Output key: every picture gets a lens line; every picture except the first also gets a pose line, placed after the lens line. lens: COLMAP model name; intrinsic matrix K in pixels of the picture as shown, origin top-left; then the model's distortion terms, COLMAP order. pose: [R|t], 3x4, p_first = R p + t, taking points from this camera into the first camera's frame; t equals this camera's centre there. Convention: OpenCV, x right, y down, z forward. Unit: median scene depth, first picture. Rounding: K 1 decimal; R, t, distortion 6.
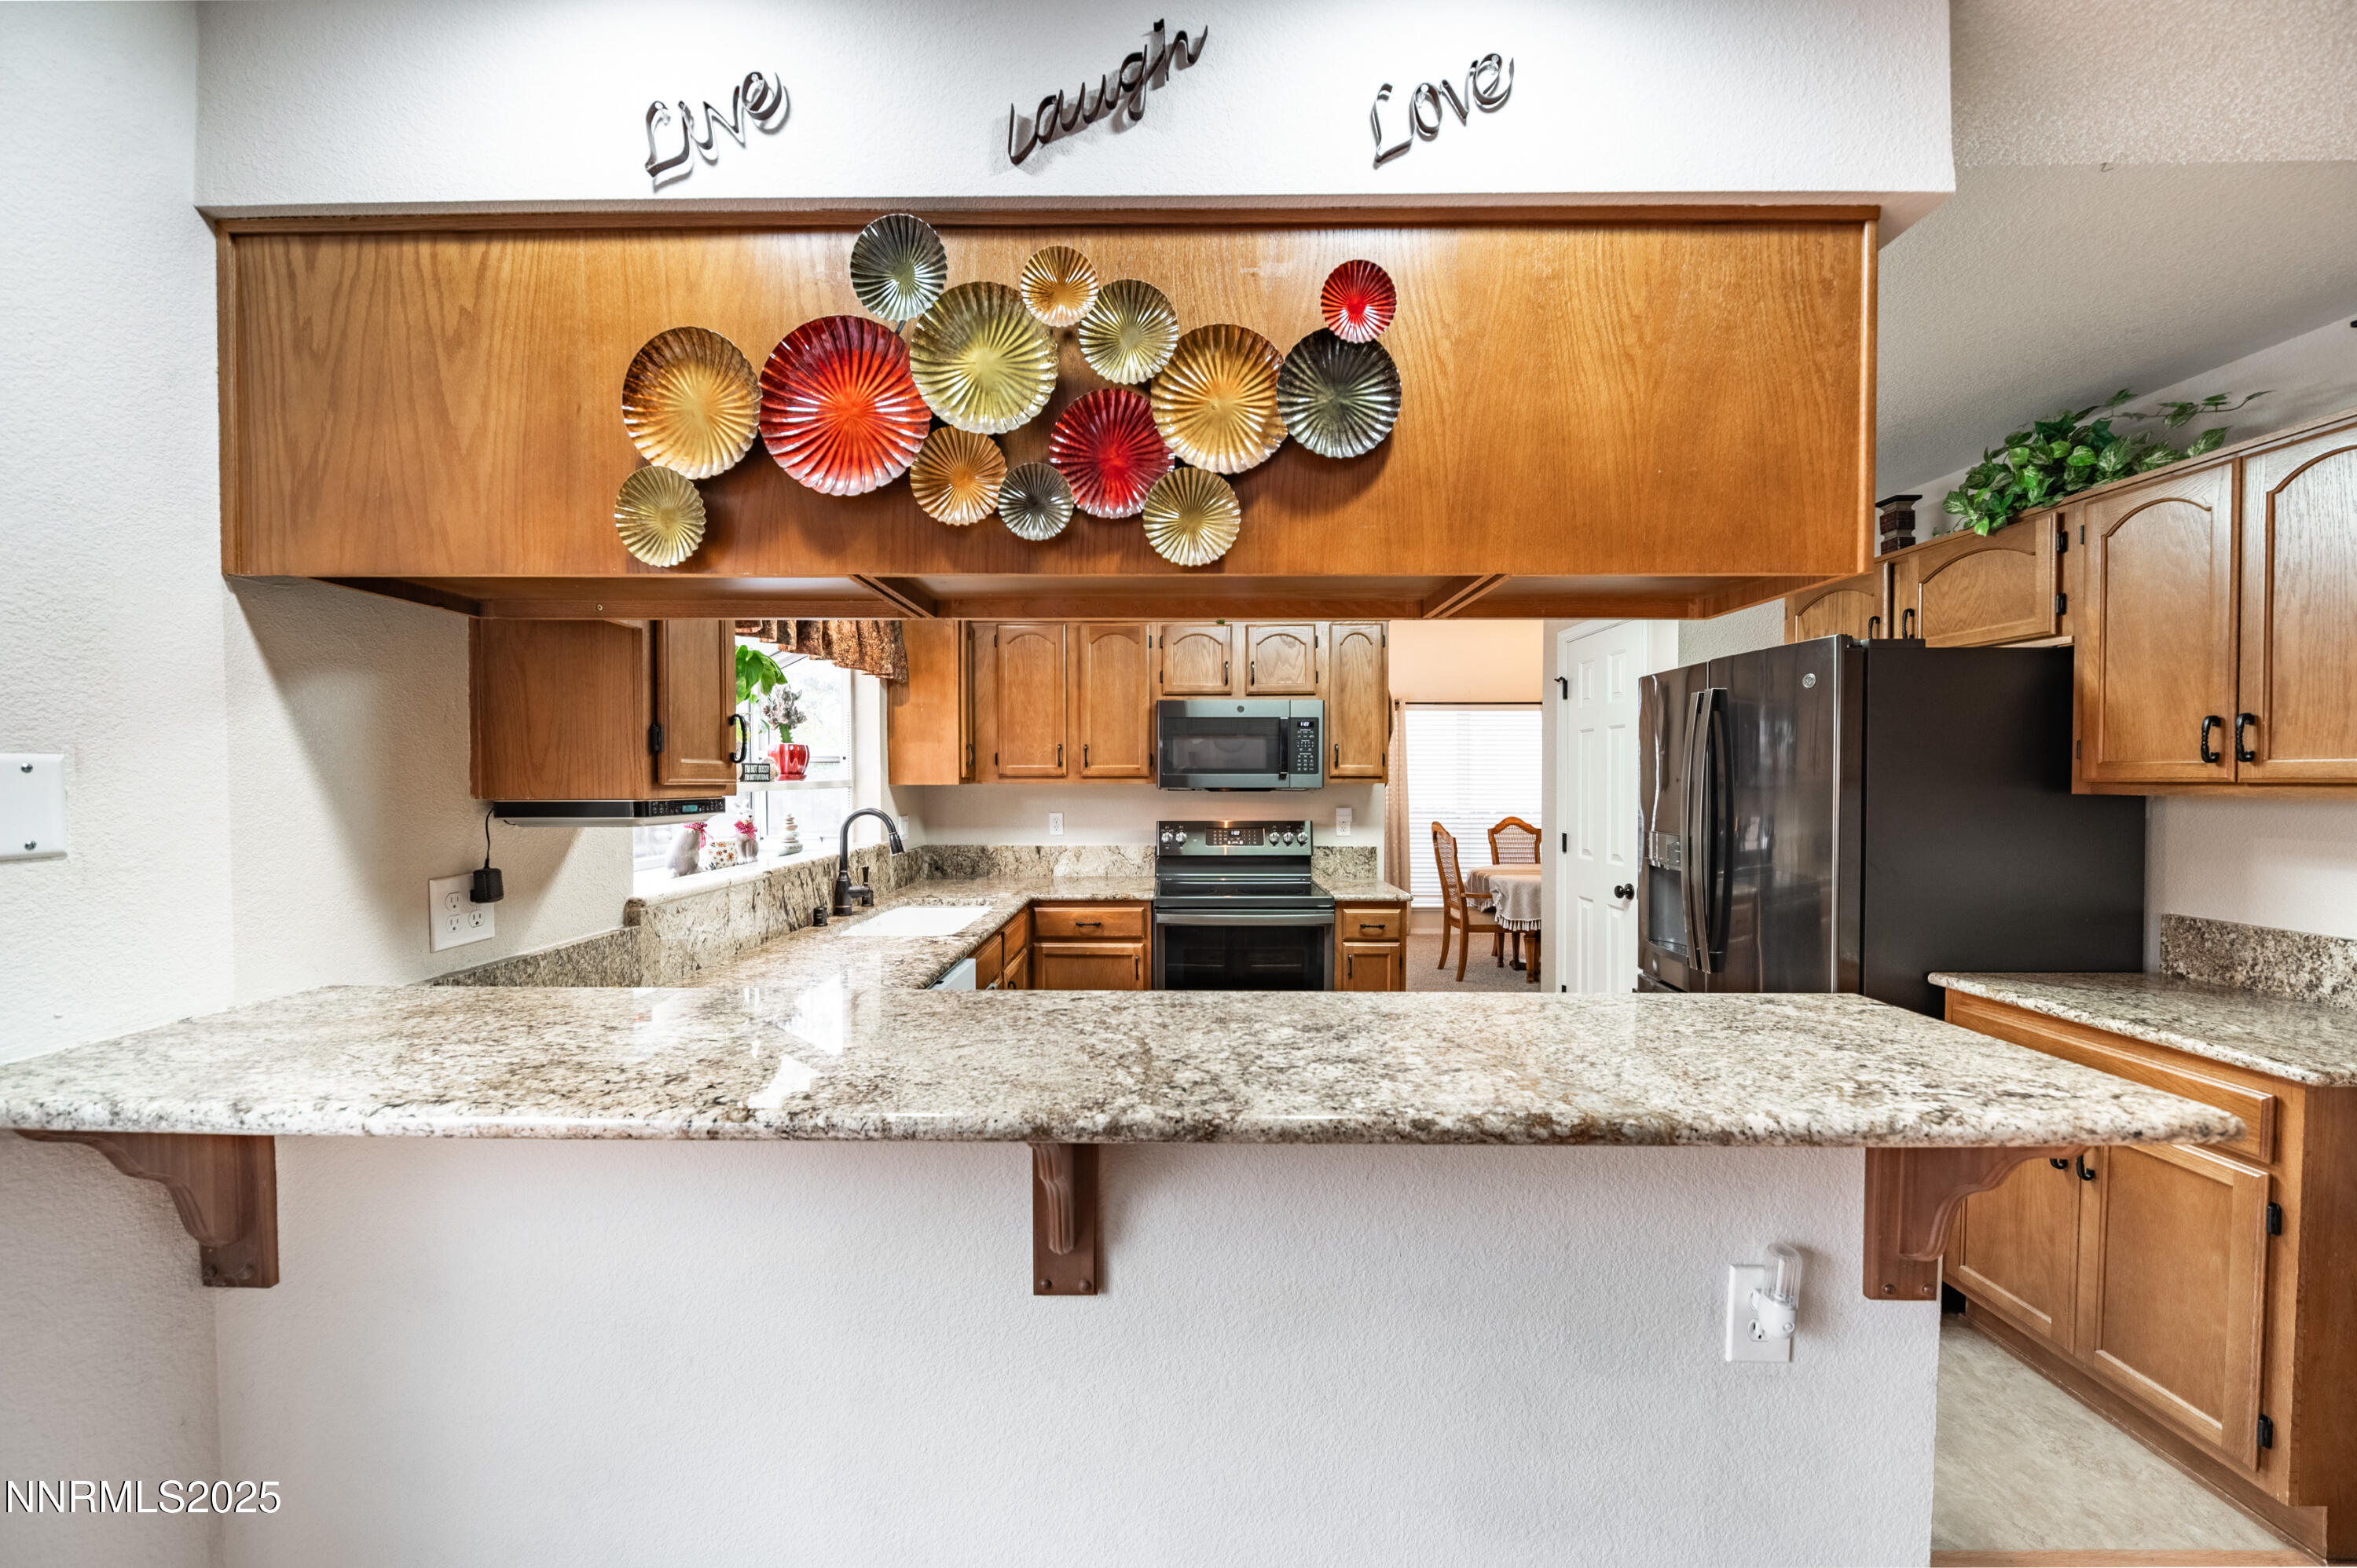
lens RADIAL K [[818.3, 0, 1175.1], [0, 818.3, 791.2], [0, 0, 1]] dist [0.000483, -0.000098]
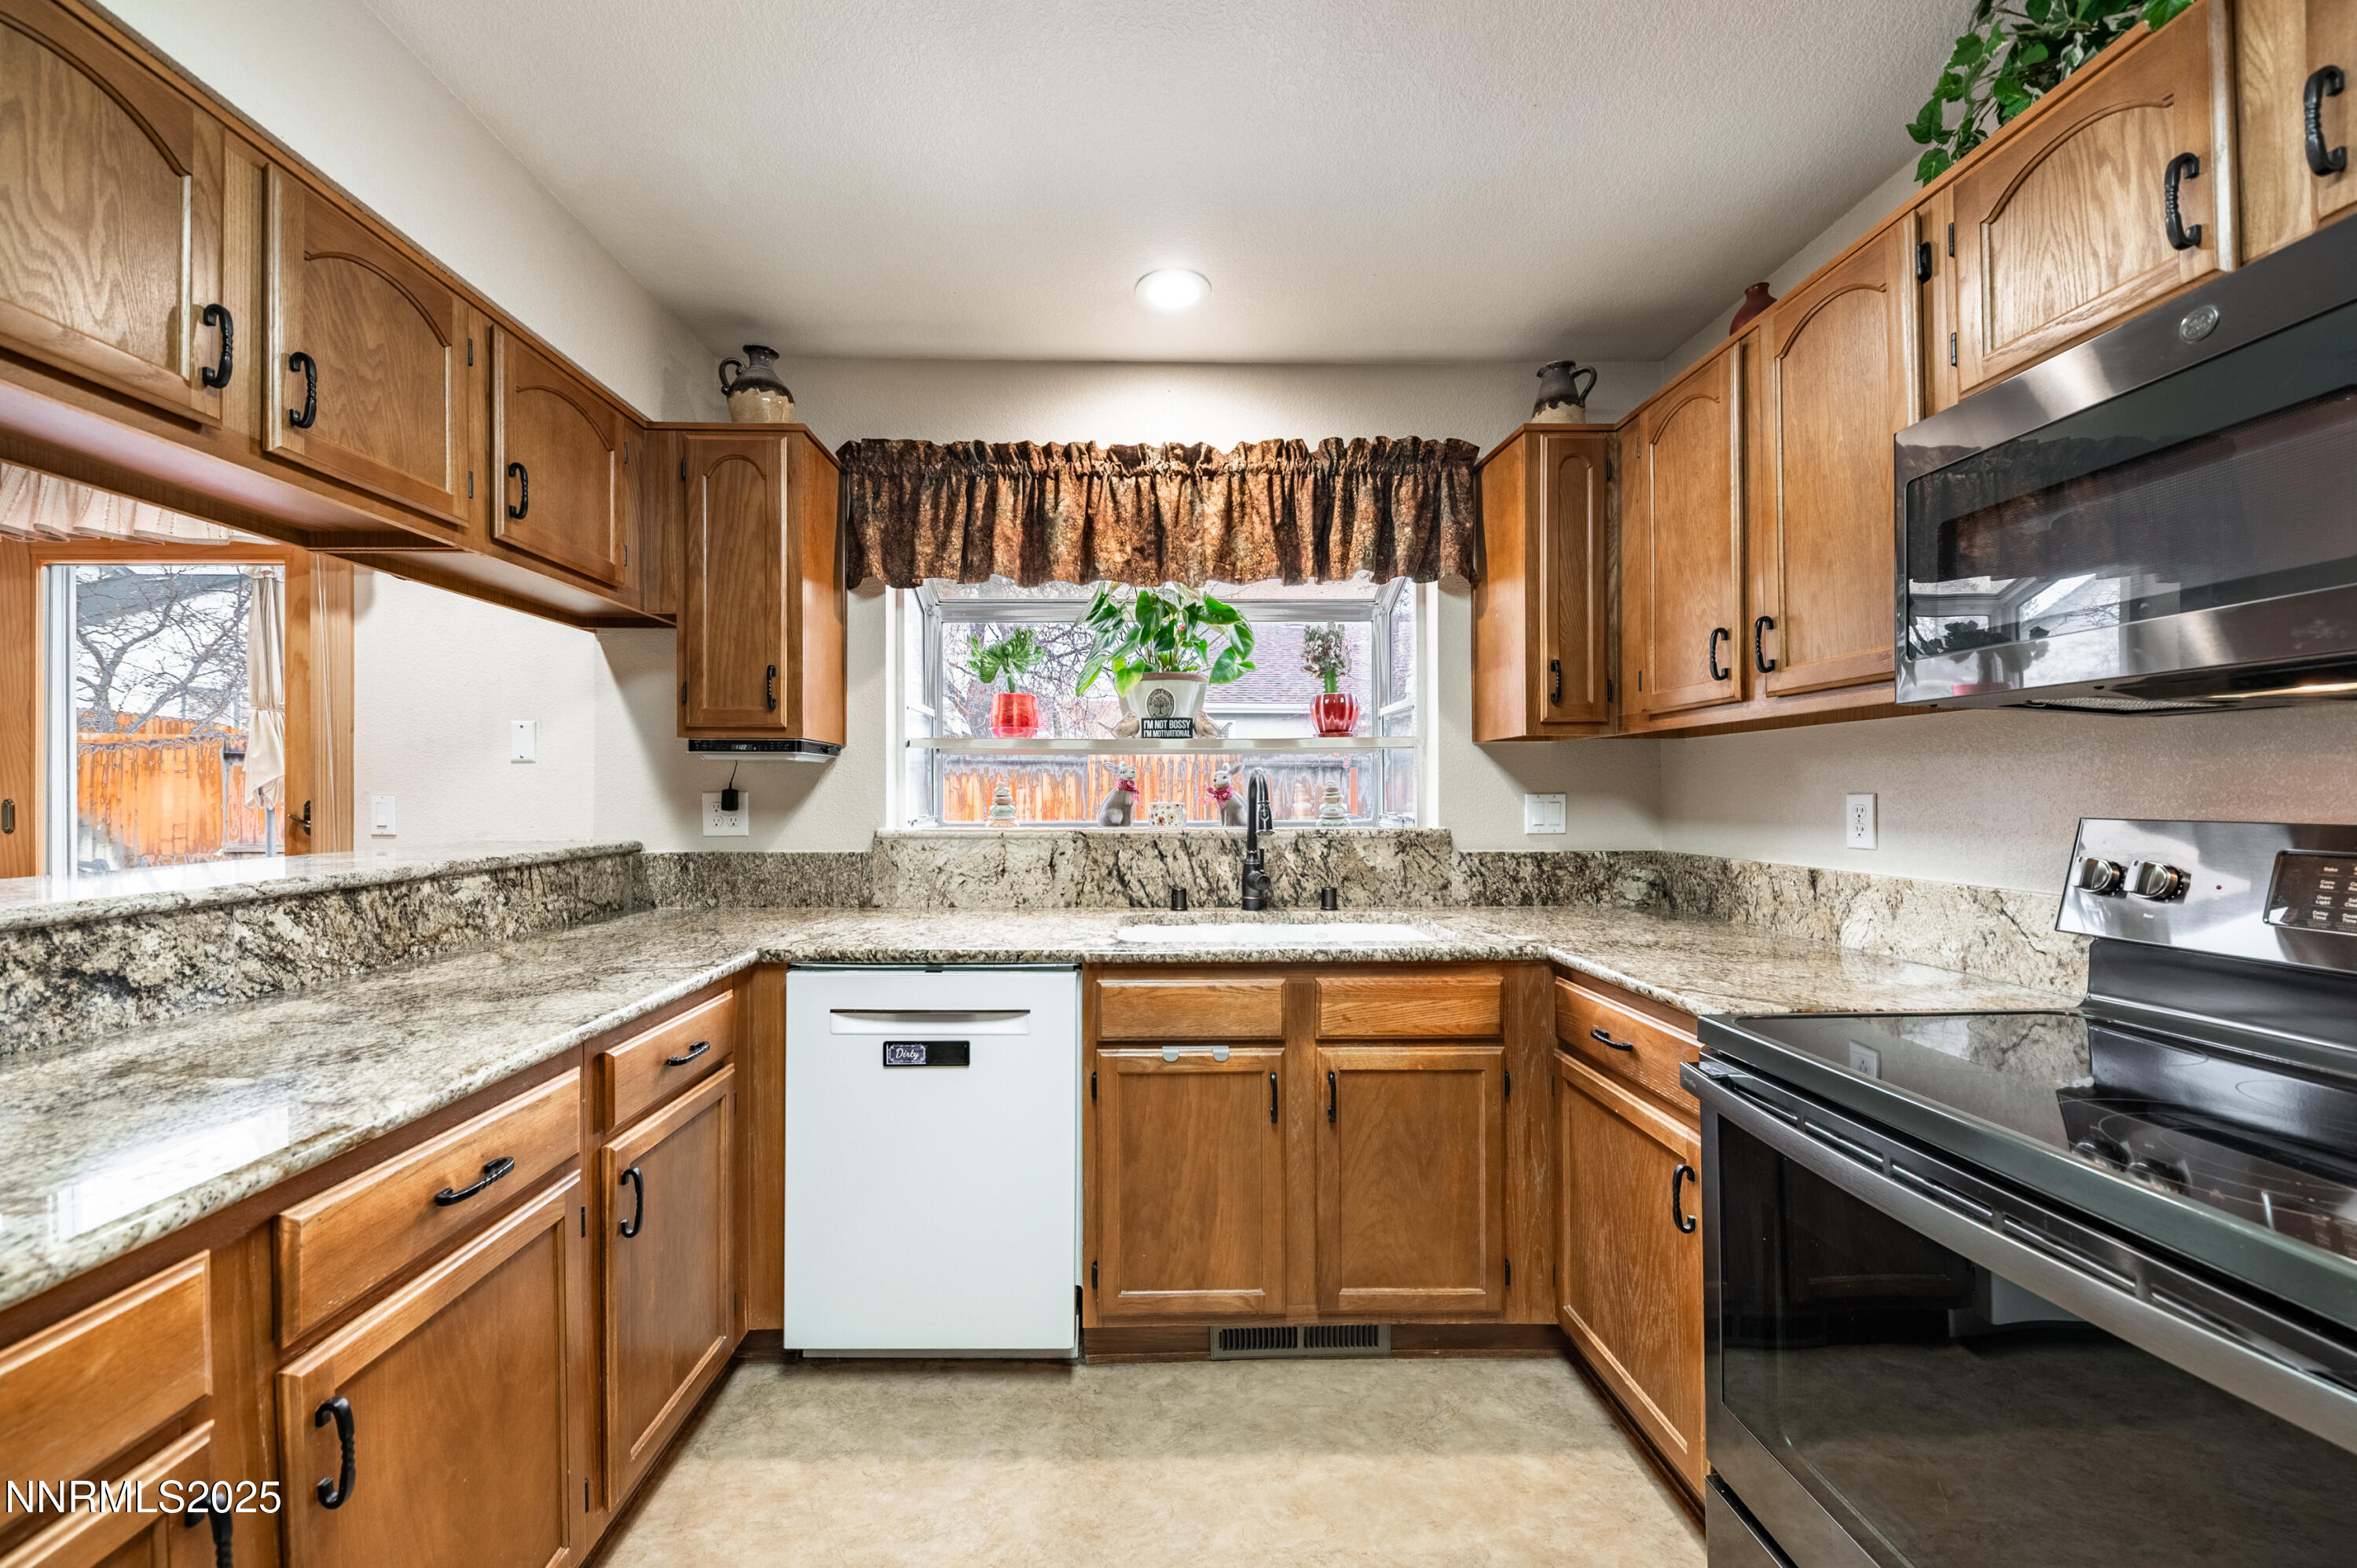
lens RADIAL K [[861.2, 0, 1142.8], [0, 861.2, 795.2], [0, 0, 1]] dist [0.011986, -0.008247]
pose [[0.017653, 0.002868, -0.999840, 0.336001], [-0.017662, 0.999841, 0.002556, 0.037765], [0.999688, 0.017614, 0.017700, 0.741516]]
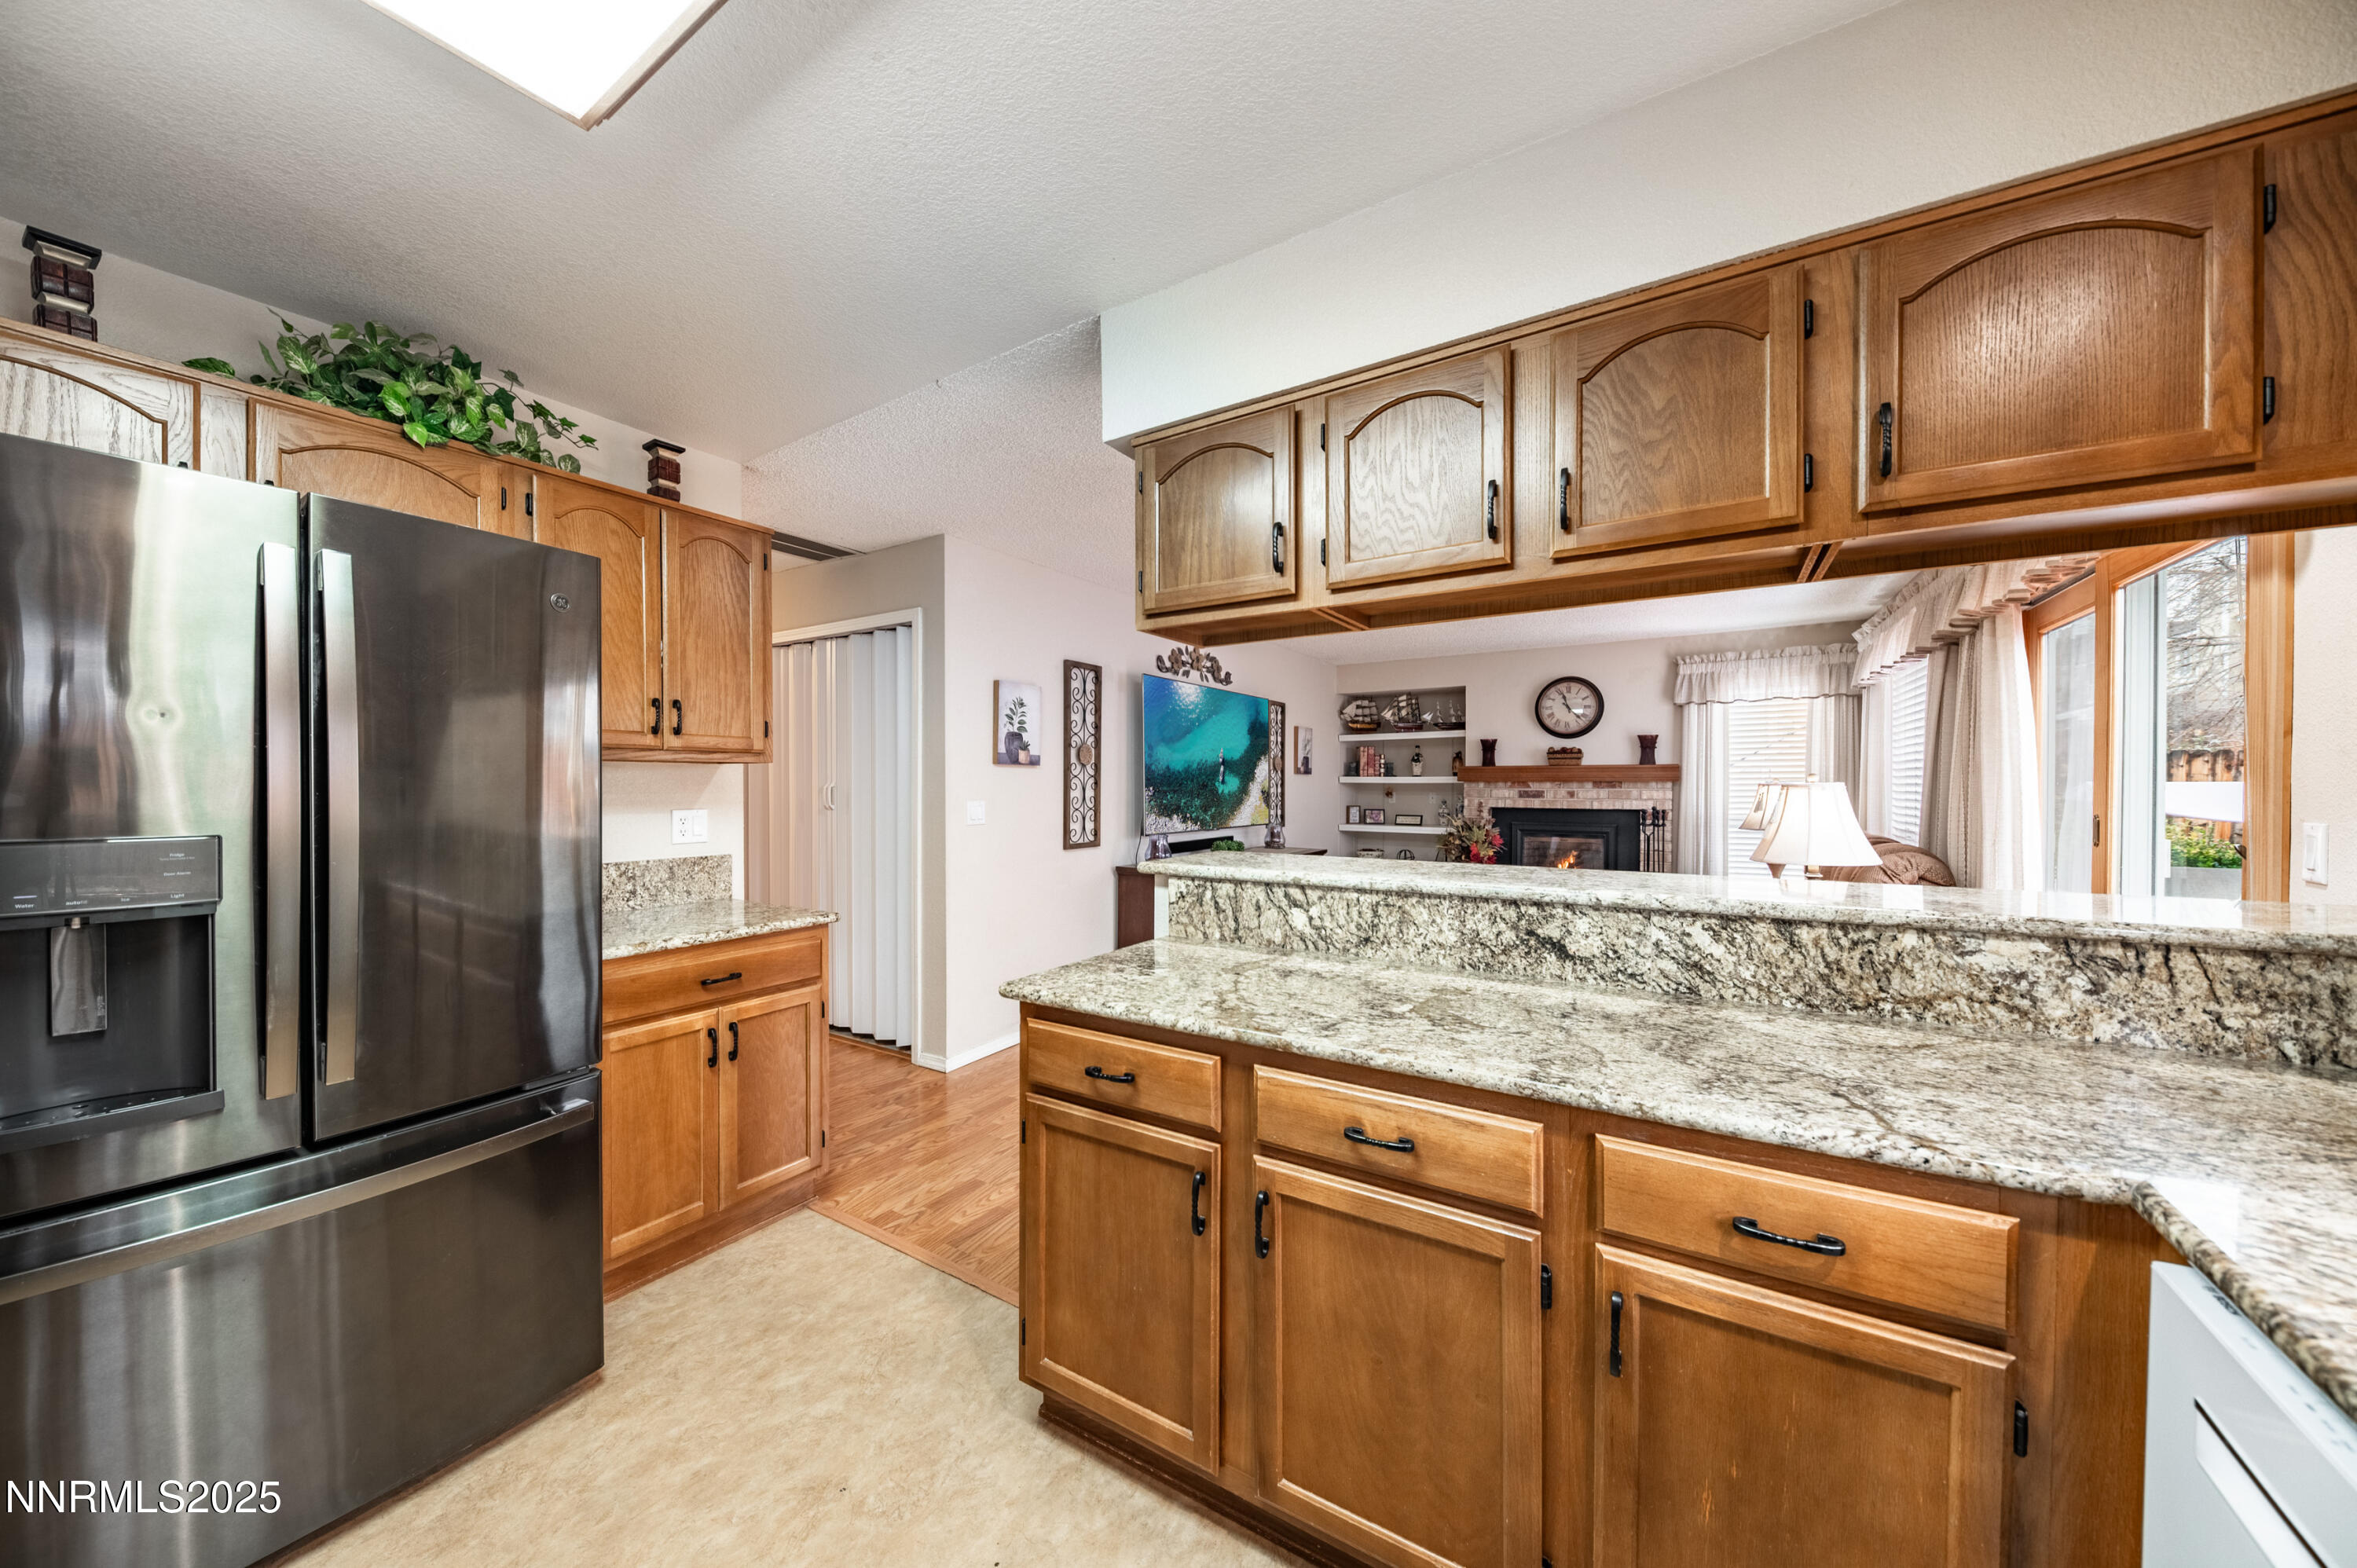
lens RADIAL K [[813.1, 0, 1178.2], [0, 813.1, 792.4], [0, 0, 1]] dist [0.007634, -0.005588]
pose [[-0.846296, -0.006019, 0.532678, -0.072489], [0.007663, 0.999695, 0.023471, 0.017428], [-0.532657, 0.023945, -0.845992, 0.856311]]
